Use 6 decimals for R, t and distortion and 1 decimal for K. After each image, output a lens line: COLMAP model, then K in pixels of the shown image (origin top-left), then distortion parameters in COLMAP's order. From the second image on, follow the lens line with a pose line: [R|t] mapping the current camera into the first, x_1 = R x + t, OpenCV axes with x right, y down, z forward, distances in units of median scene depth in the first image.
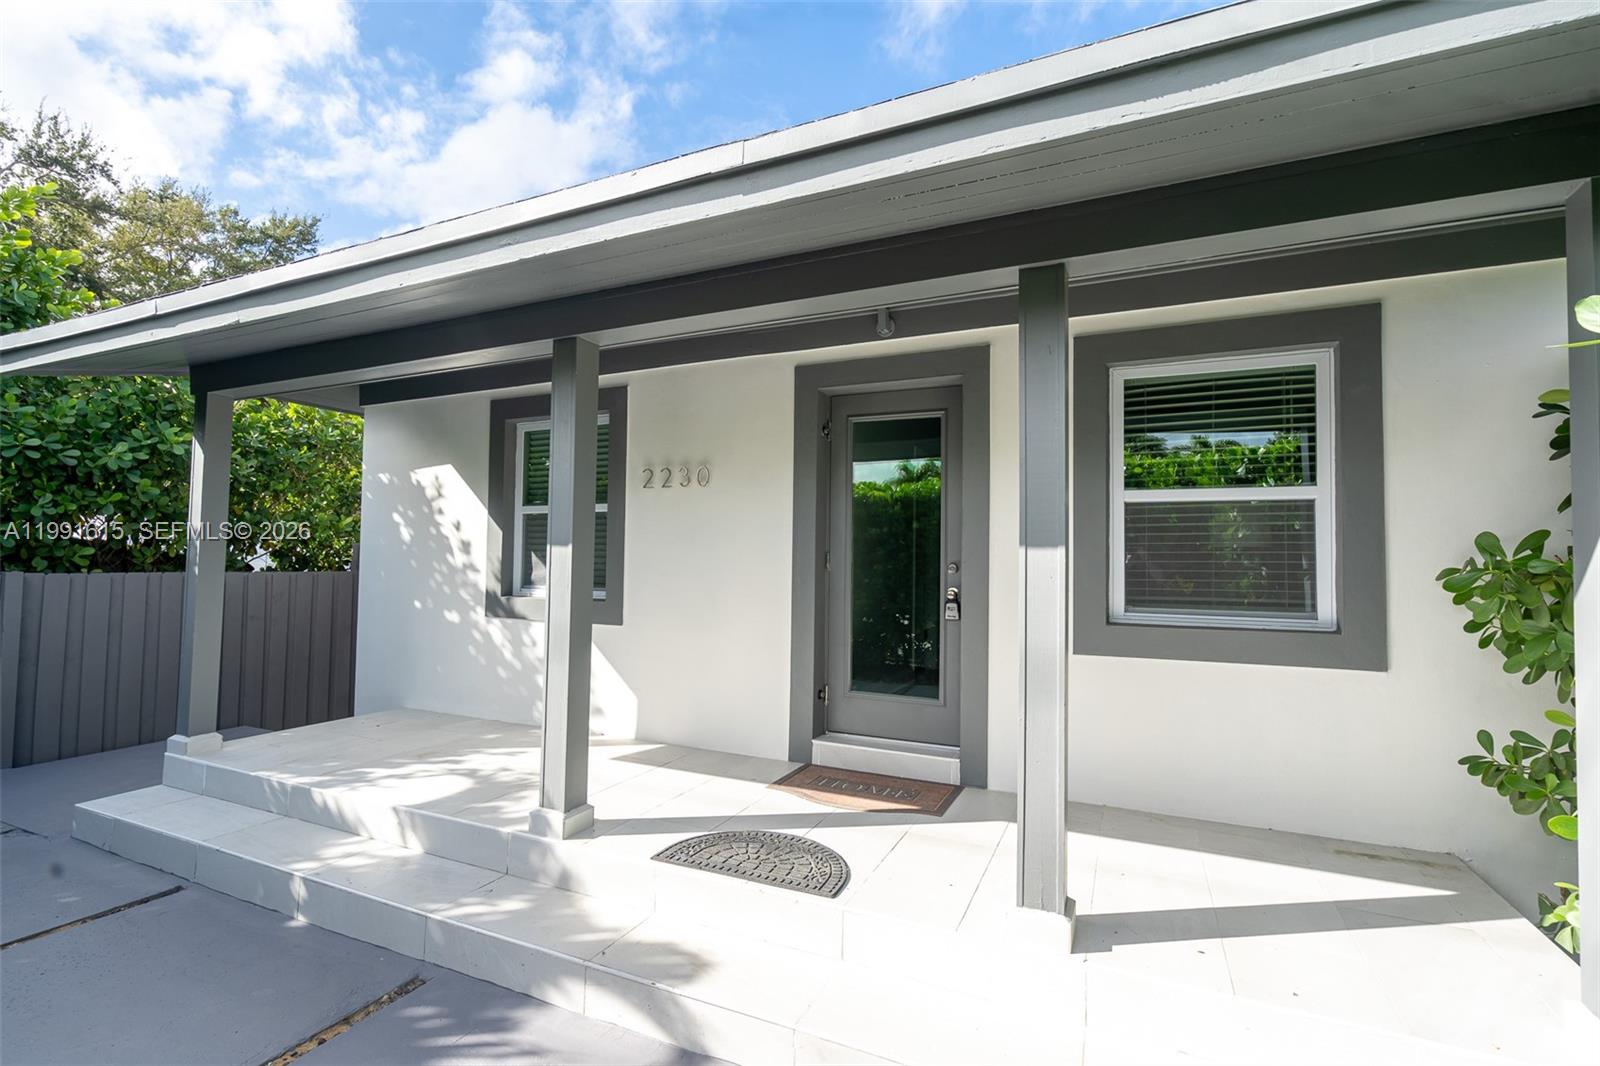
lens RADIAL K [[741.9, 0, 800.0], [0, 741.9, 533.0], [0, 0, 1]] dist [-0.037101, 0.000165]
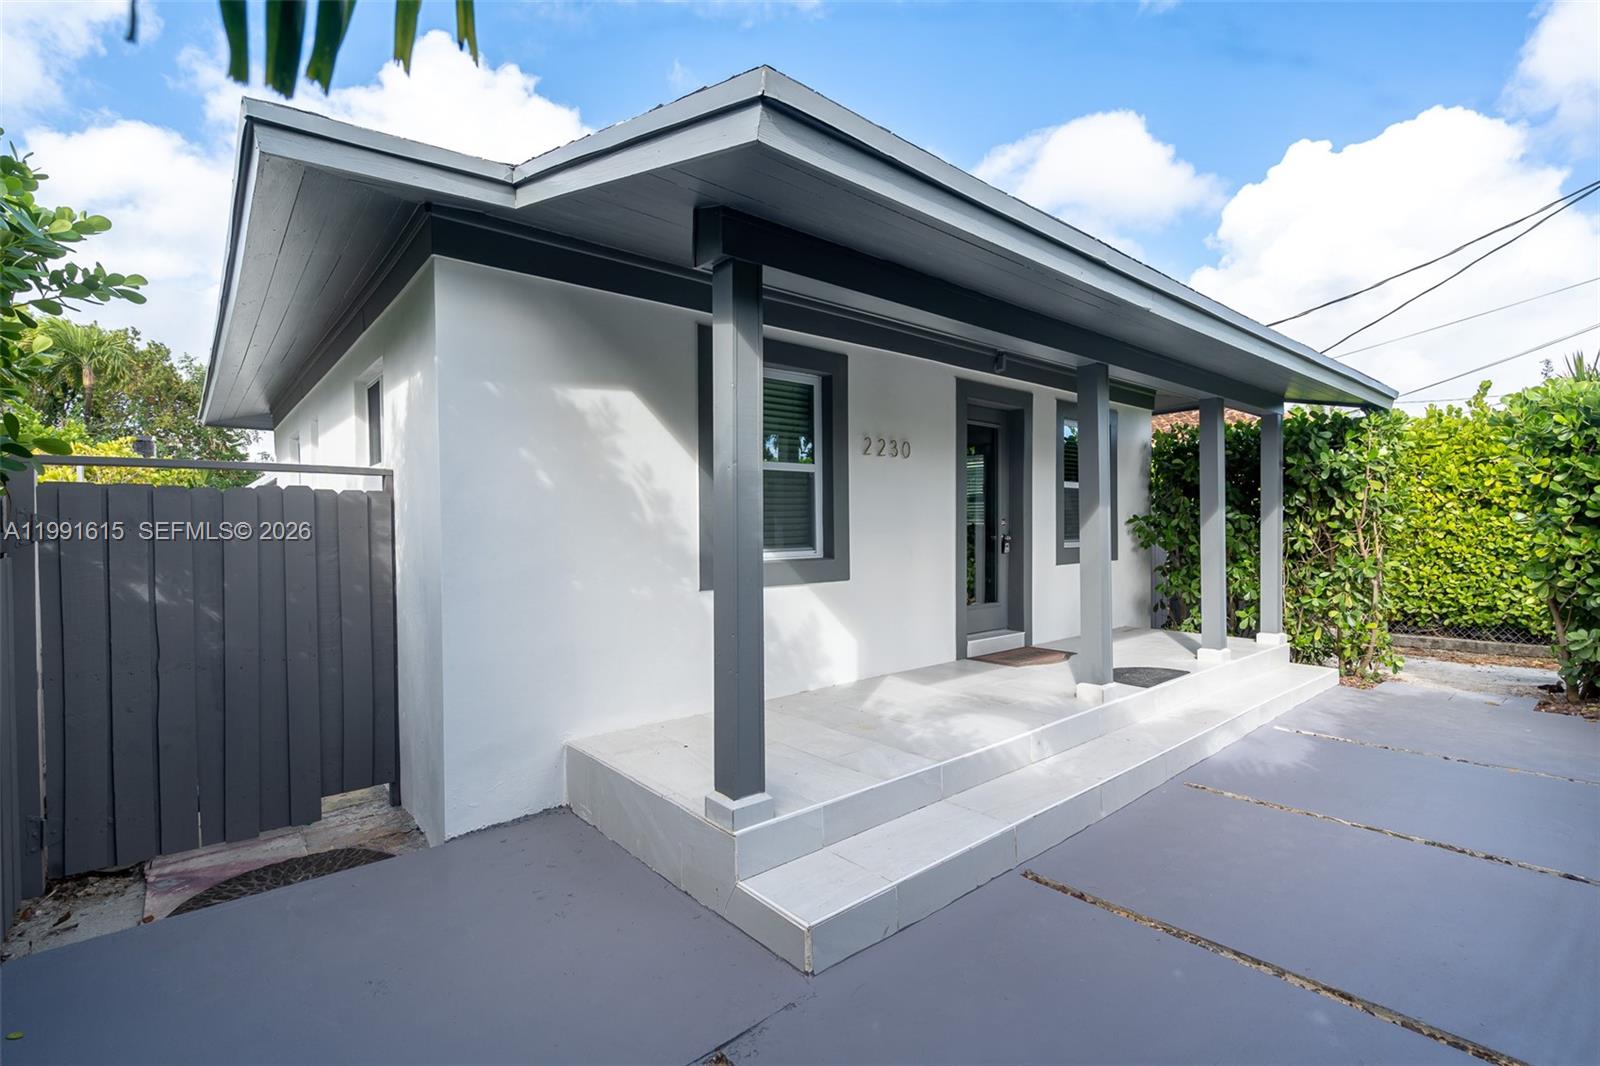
lens RADIAL K [[741.9, 0, 800.0], [0, 741.9, 533.0], [0, 0, 1]] dist [-0.037101, 0.000165]
pose [[0.438831, -0.022656, 0.898284, -1.258896], [-0.040779, 0.998150, 0.045097, 0.011704], [-0.897644, -0.056421, 0.437095, 0.591219]]
